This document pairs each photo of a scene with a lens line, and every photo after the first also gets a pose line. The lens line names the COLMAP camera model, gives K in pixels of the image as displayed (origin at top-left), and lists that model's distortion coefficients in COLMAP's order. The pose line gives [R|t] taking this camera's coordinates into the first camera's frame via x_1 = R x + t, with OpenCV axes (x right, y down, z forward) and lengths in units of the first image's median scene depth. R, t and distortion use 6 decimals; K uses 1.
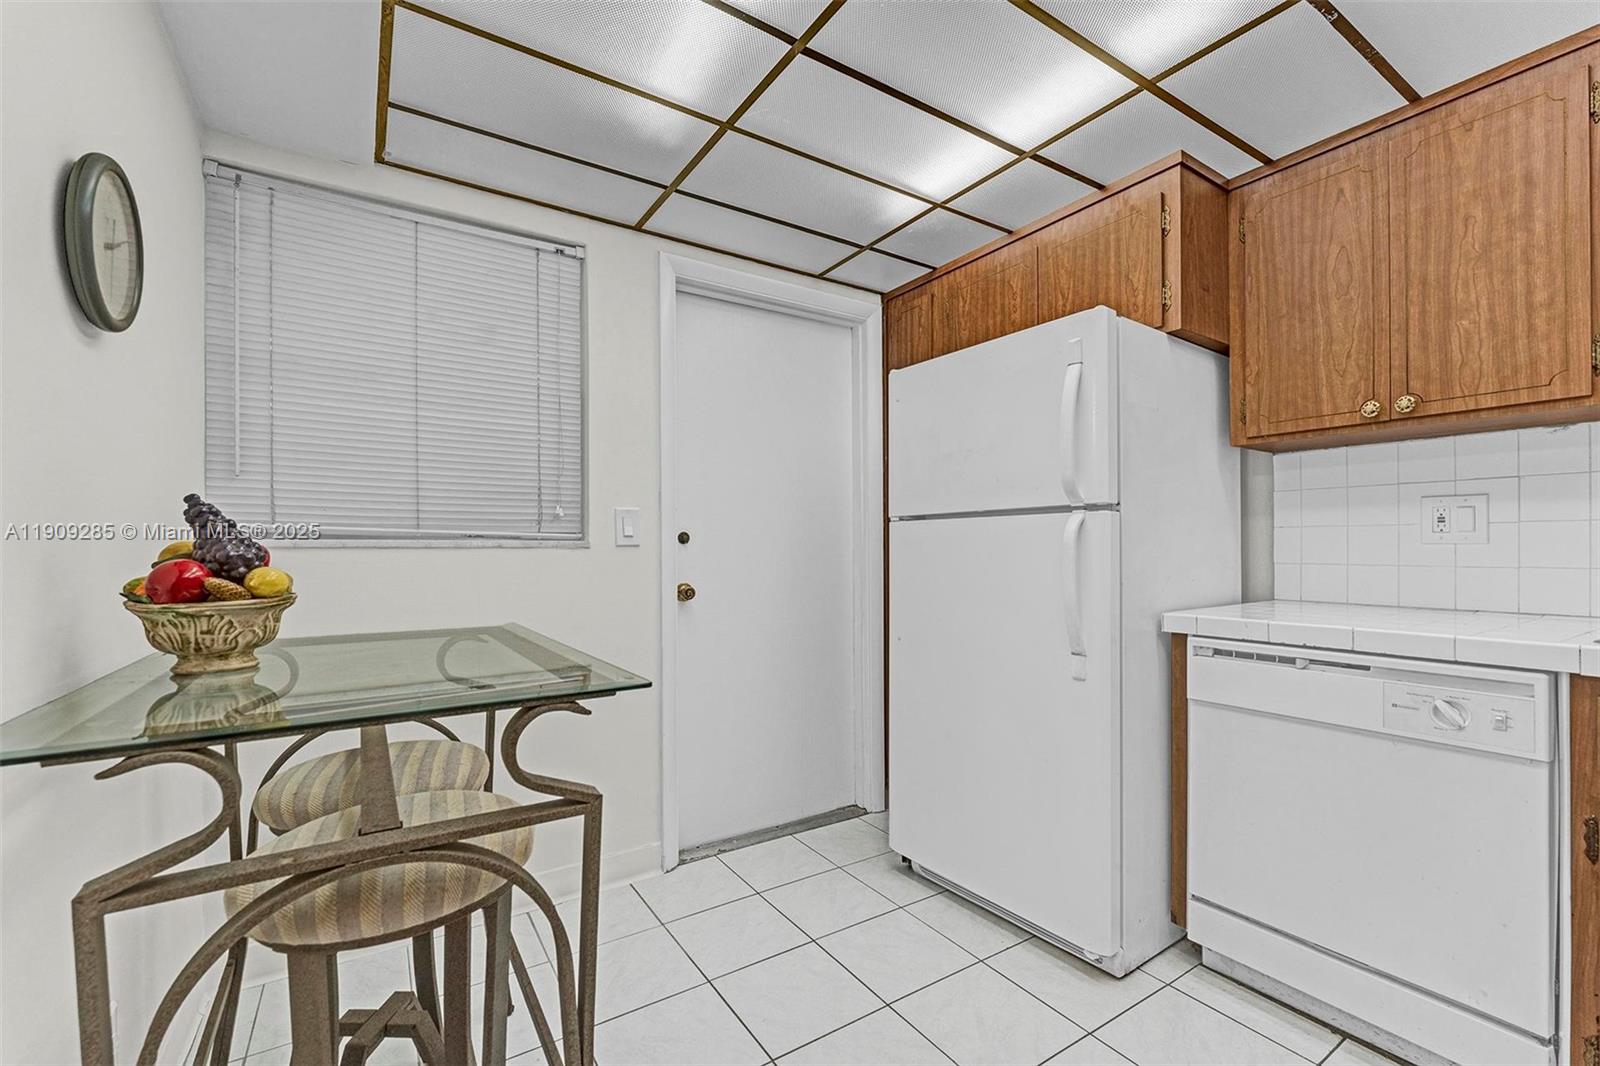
lens RADIAL K [[661.9, 0, 806.0], [0, 661.9, 539.4], [0, 0, 1]] dist [-0.000024, -0.000740]
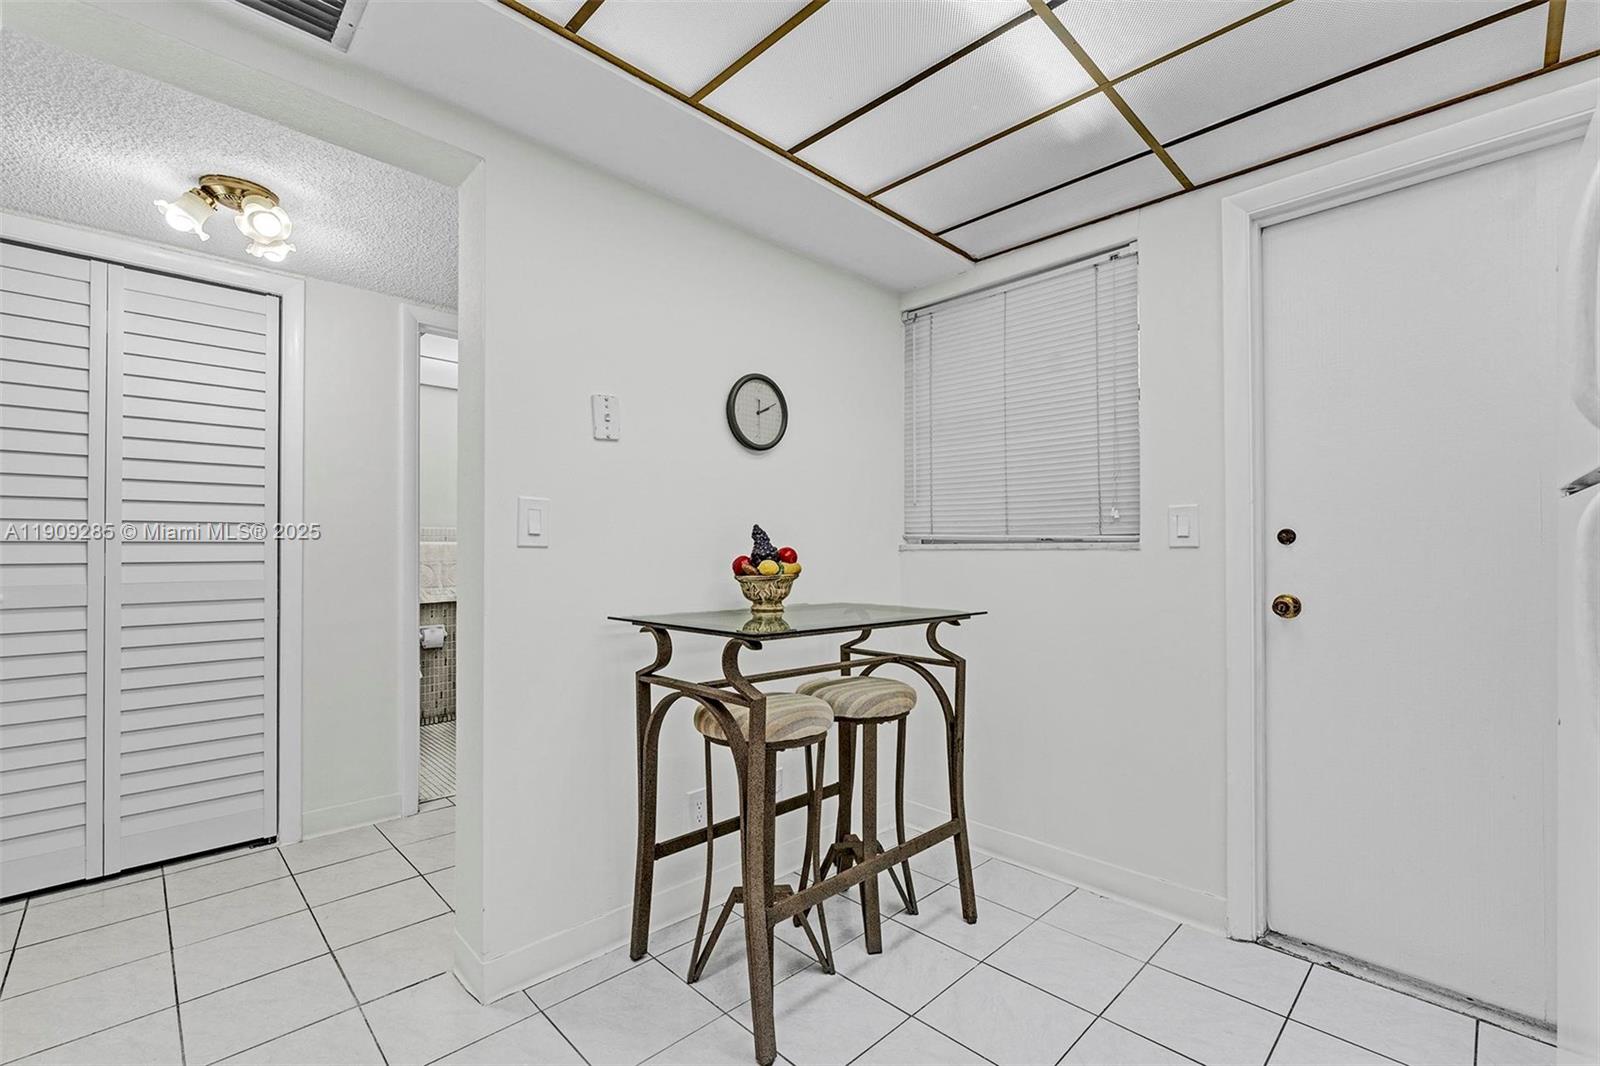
lens RADIAL K [[680.3, 0, 810.7], [0, 680.3, 538.9], [0, 0, 1]] dist [-0.009638, 0.000179]
pose [[0.223149, -0.016505, -0.974645, 1.086062], [0.013057, 0.999818, -0.013941, 0.009734], [0.974697, -0.009615, 0.223323, 0.640628]]
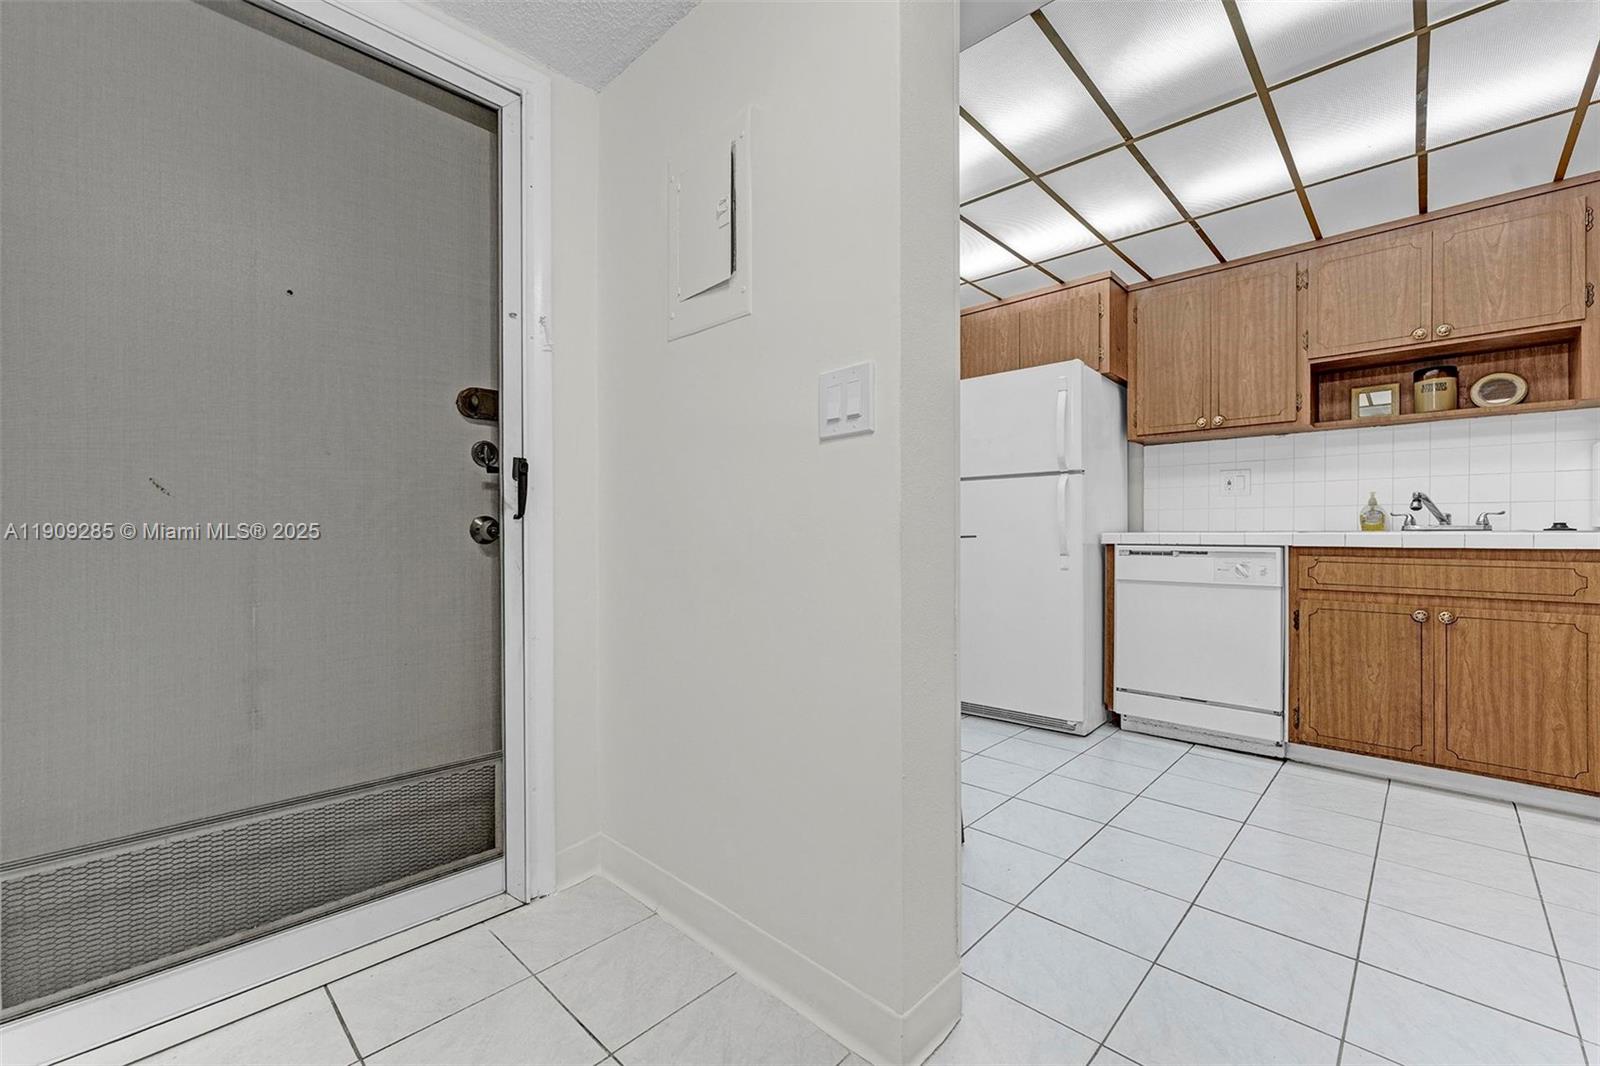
lens RADIAL K [[661.9, 0, 799.1], [0, 661.9, 532.5], [0, 0, 1]] dist [-0.000024, -0.000740]
pose [[0.969414, -0.004252, 0.245394, -0.697440], [0.001012, 0.999911, 0.013327, 0.087209], [-0.245429, -0.012671, 0.969332, -0.531668]]
